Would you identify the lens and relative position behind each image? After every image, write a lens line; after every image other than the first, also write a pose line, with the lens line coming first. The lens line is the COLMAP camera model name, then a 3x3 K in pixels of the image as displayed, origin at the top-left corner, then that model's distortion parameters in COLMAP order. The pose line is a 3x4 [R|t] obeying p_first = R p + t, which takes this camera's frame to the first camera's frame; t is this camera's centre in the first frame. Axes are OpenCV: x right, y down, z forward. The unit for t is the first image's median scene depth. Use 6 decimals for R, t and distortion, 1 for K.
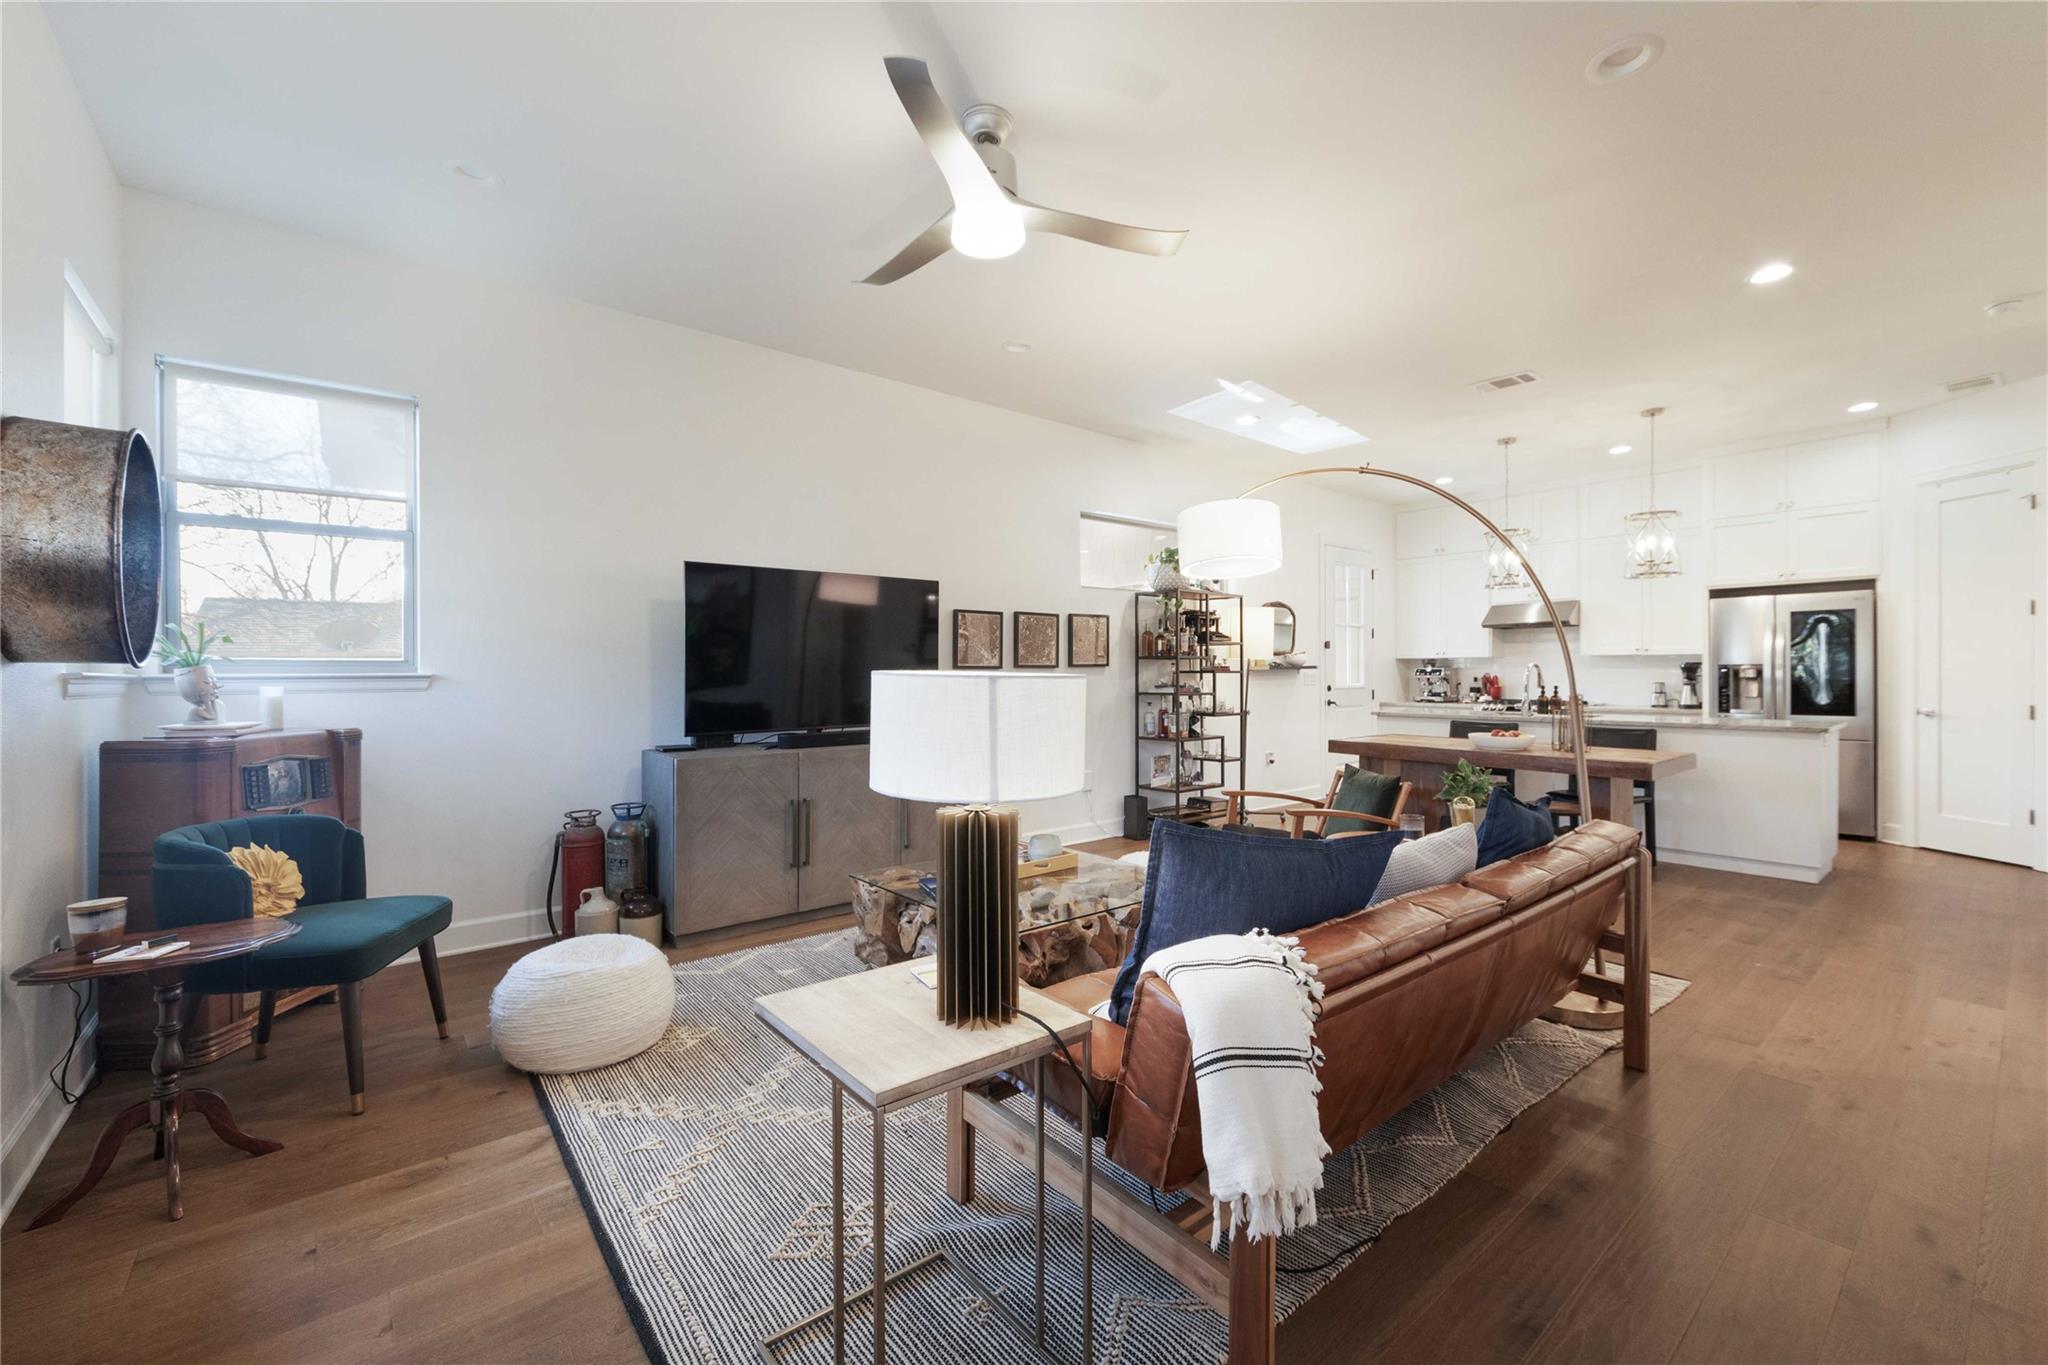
lens RADIAL K [[836.7, 0, 1031.0], [0, 836.7, 675.4], [0, 0, 1]] dist [0.001613, 0.000854]
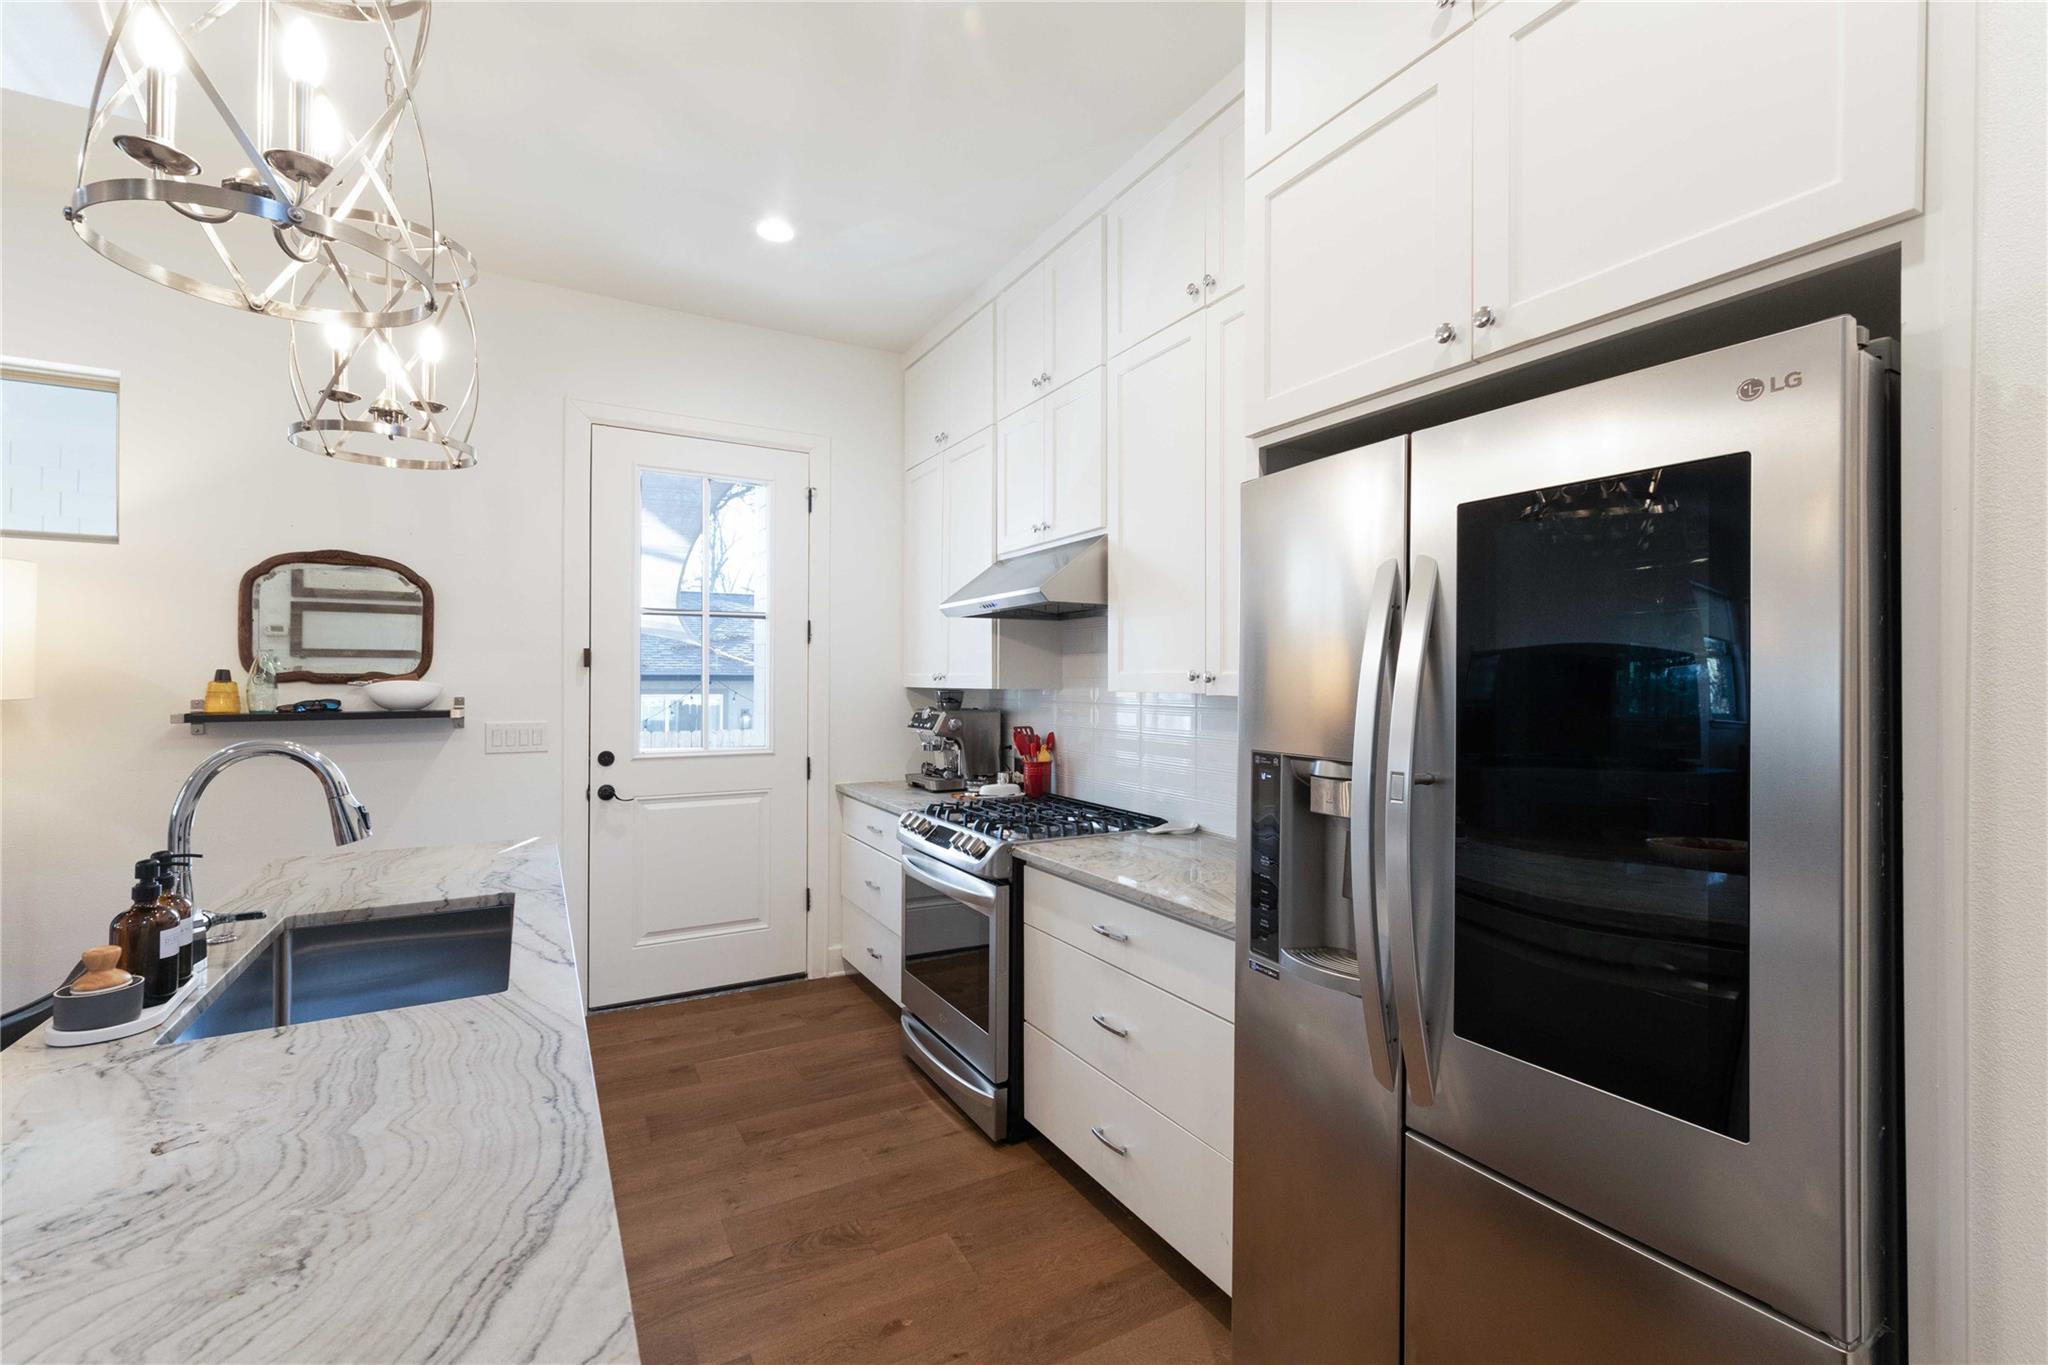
lens RADIAL K [[879.9, 0, 1022.7], [0, 879.9, 677.9], [0, 0, 1]] dist [0.004808, 0.000531]
pose [[0.984098, 0.007010, -0.177490, 0.830171], [-0.008159, 0.999950, -0.005741, -0.032705], [0.177441, 0.007098, 0.984106, 0.766646]]
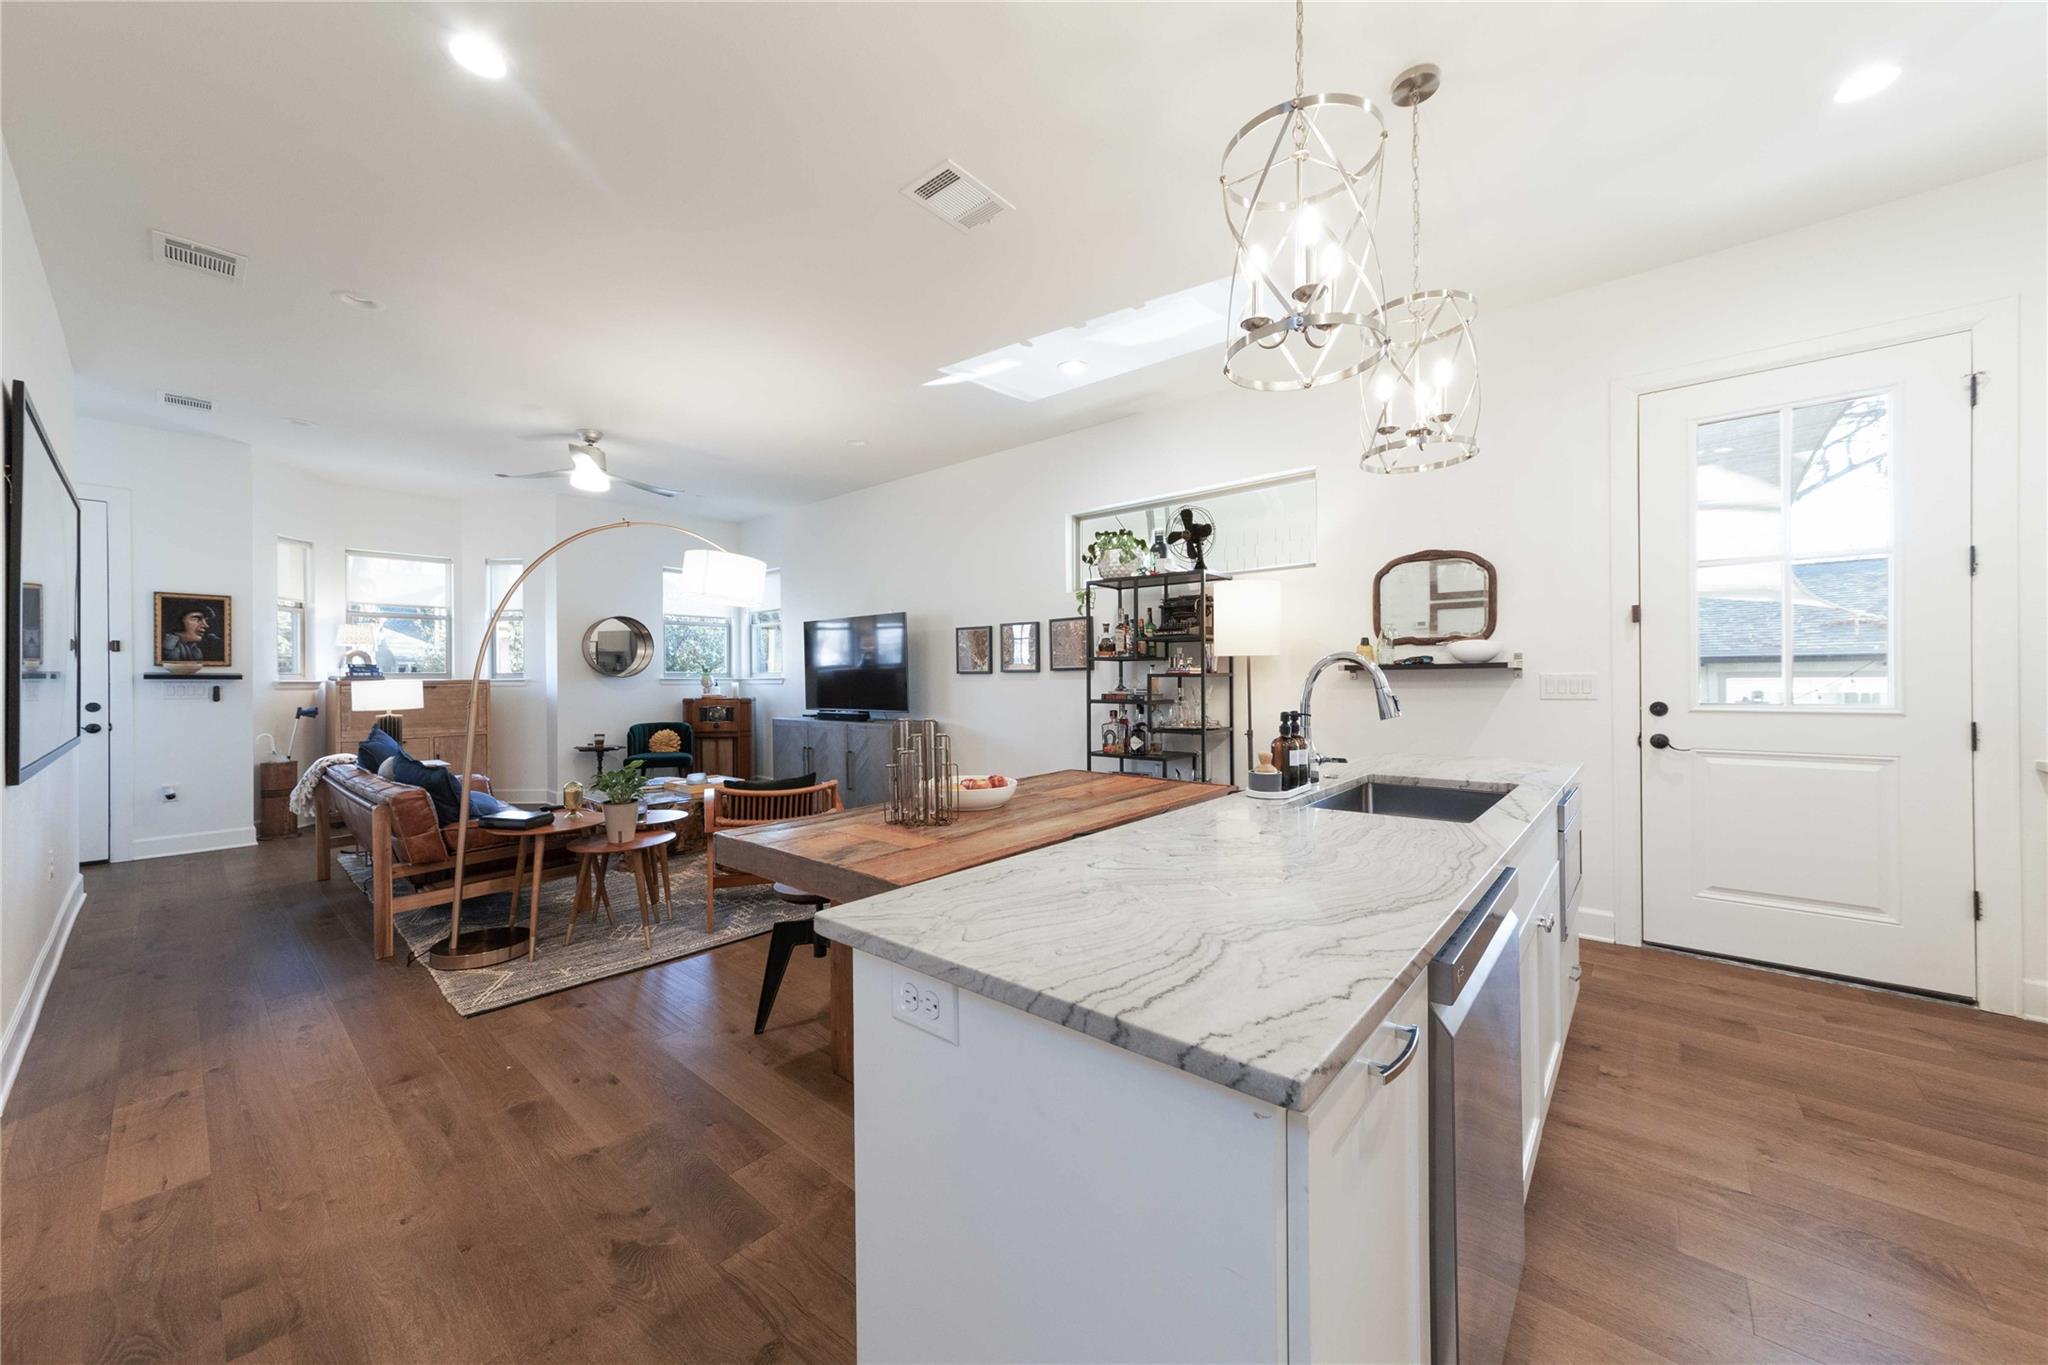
lens RADIAL K [[728.7, 0, 1025.4], [0, 728.7, 678.5], [0, 0, 1]] dist [-0.000164, 0.001848]
pose [[0.169760, 0.007285, -0.985459, 0.880781], [0.003841, 0.999960, 0.008054, -0.007365], [0.985478, -0.005153, 0.169725, 0.771031]]
